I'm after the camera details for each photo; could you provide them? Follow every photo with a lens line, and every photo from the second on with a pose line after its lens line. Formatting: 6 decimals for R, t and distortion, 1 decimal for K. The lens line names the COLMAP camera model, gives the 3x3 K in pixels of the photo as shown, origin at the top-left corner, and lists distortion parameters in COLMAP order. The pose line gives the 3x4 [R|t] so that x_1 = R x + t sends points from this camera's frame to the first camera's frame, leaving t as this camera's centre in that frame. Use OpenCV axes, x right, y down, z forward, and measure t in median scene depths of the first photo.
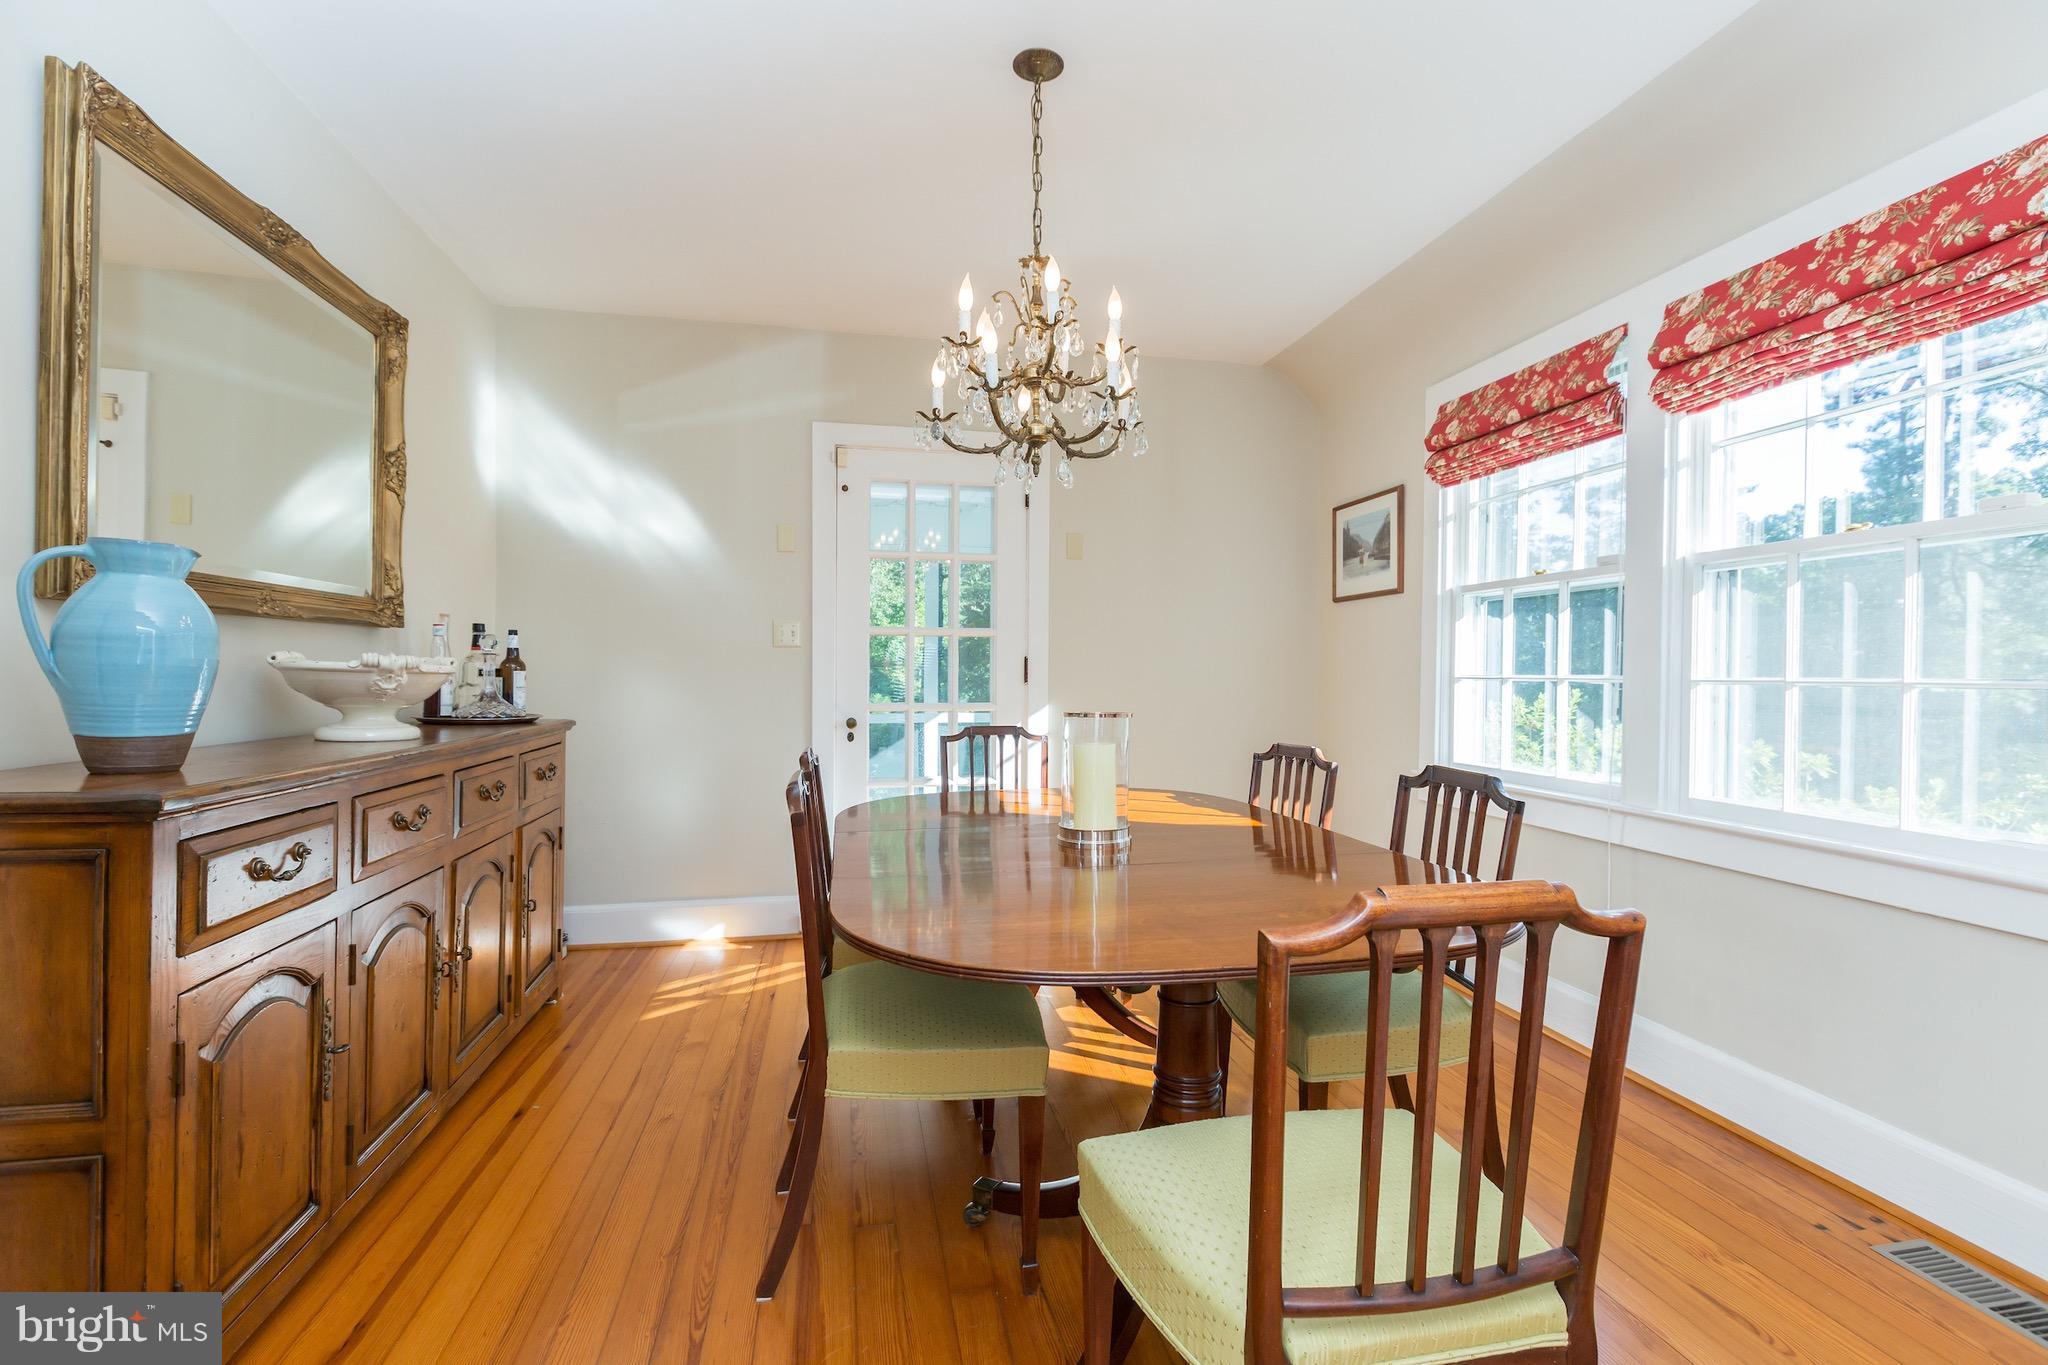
lens RADIAL K [[917.0, 0, 1023.6], [0, 917.0, 676.1], [0, 0, 1]] dist [-0.003000, -0.000252]
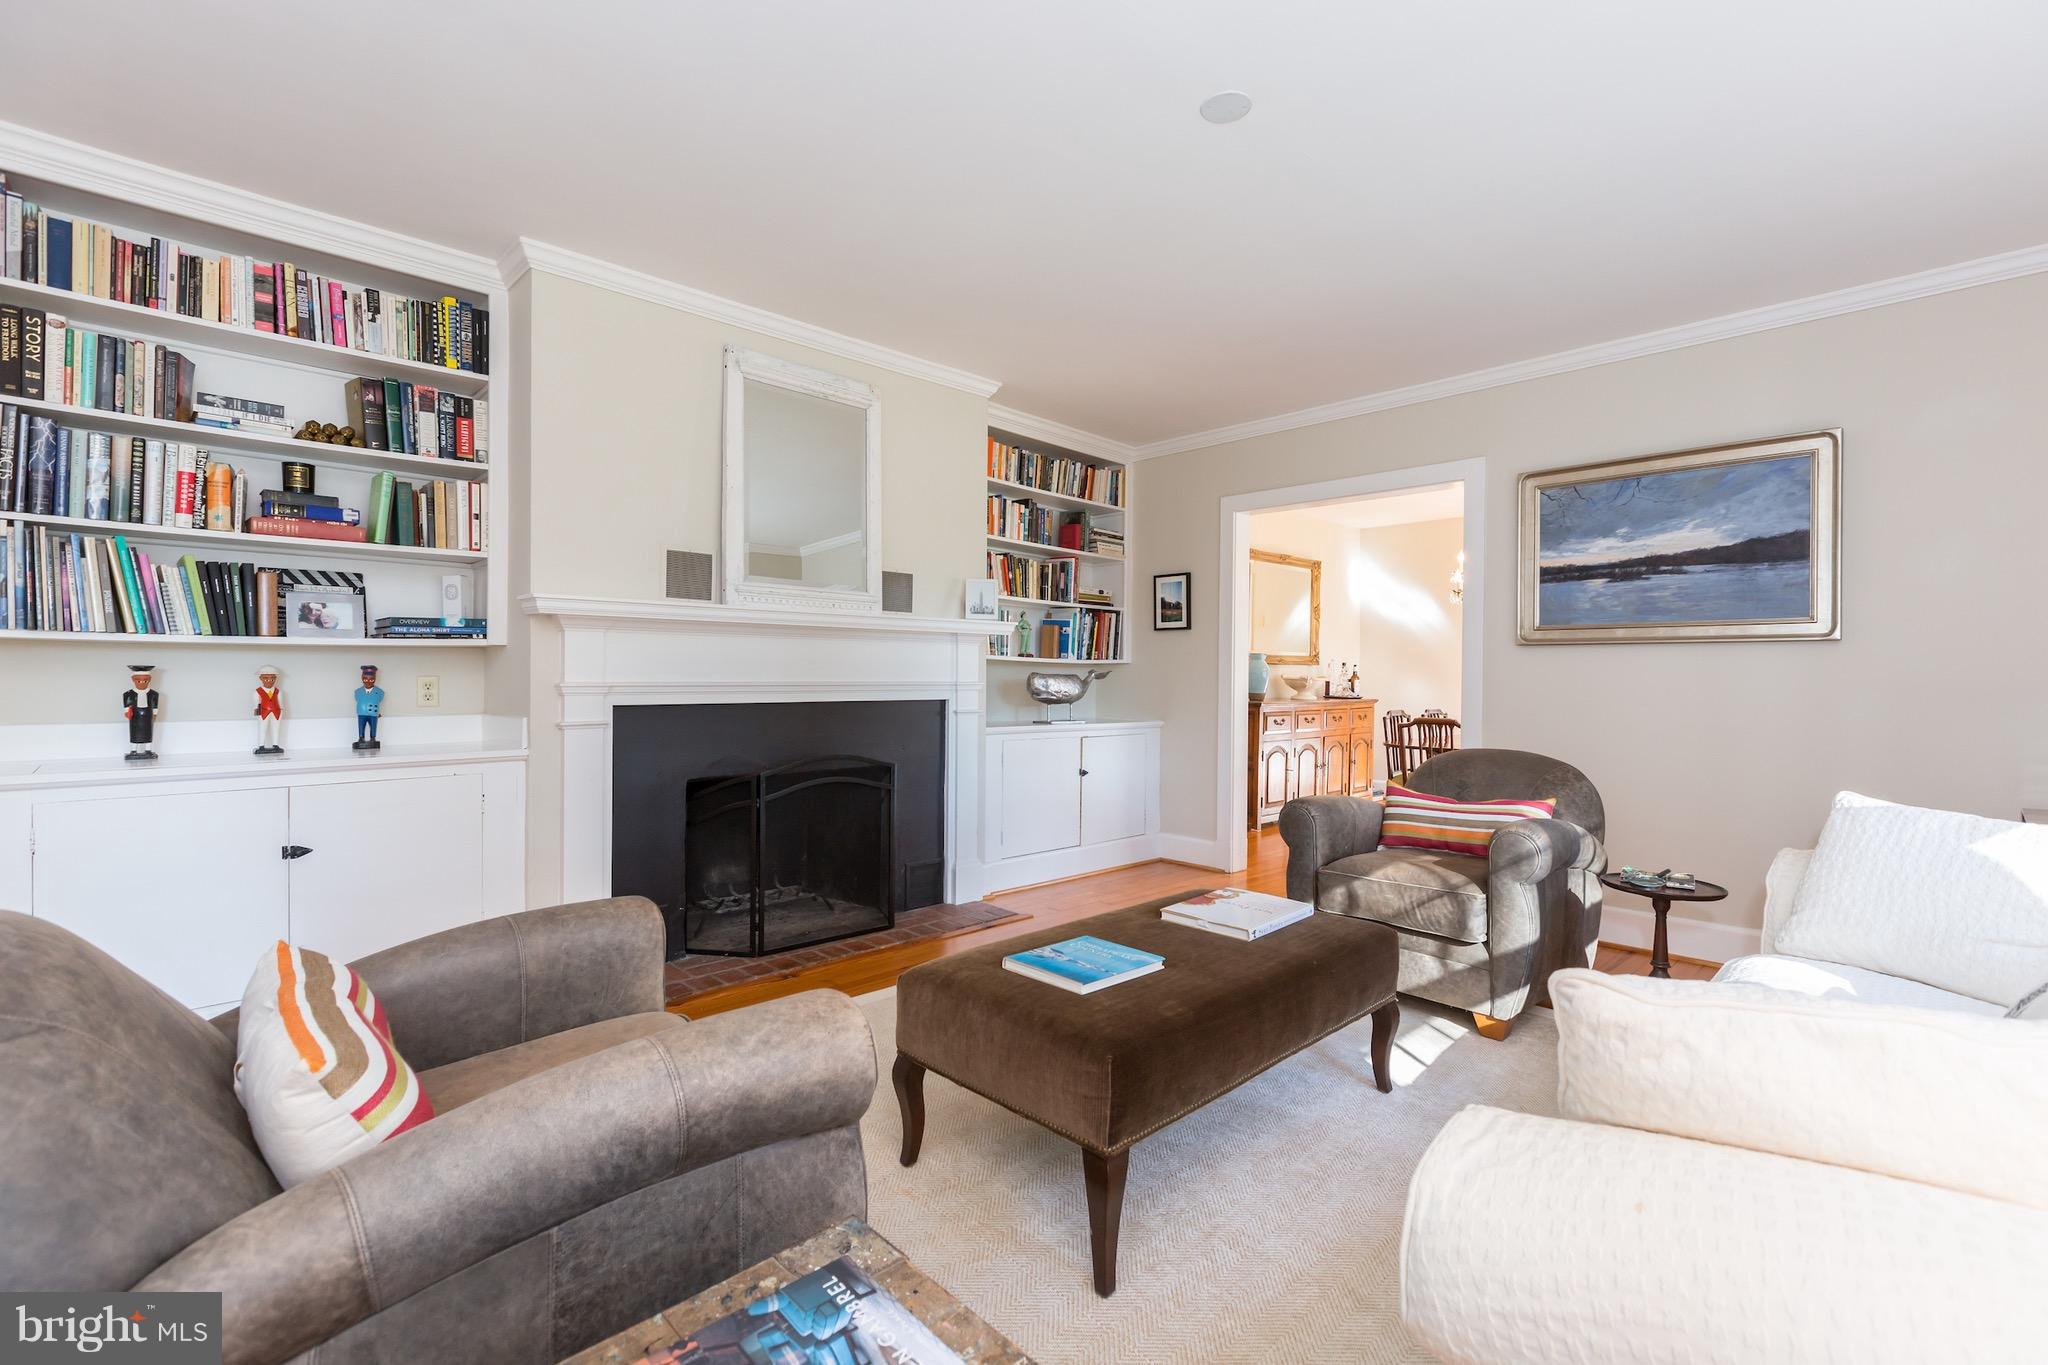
lens RADIAL K [[917.0, 0, 1024.5], [0, 917.0, 679.7], [0, 0, 1]] dist [-0.003000, -0.000252]
pose [[0.552569, 0.008481, -0.833424, 1.304258], [-0.014666, 0.999892, 0.000452, 0.008263], [0.833338, 0.011973, 0.552634, -1.473182]]
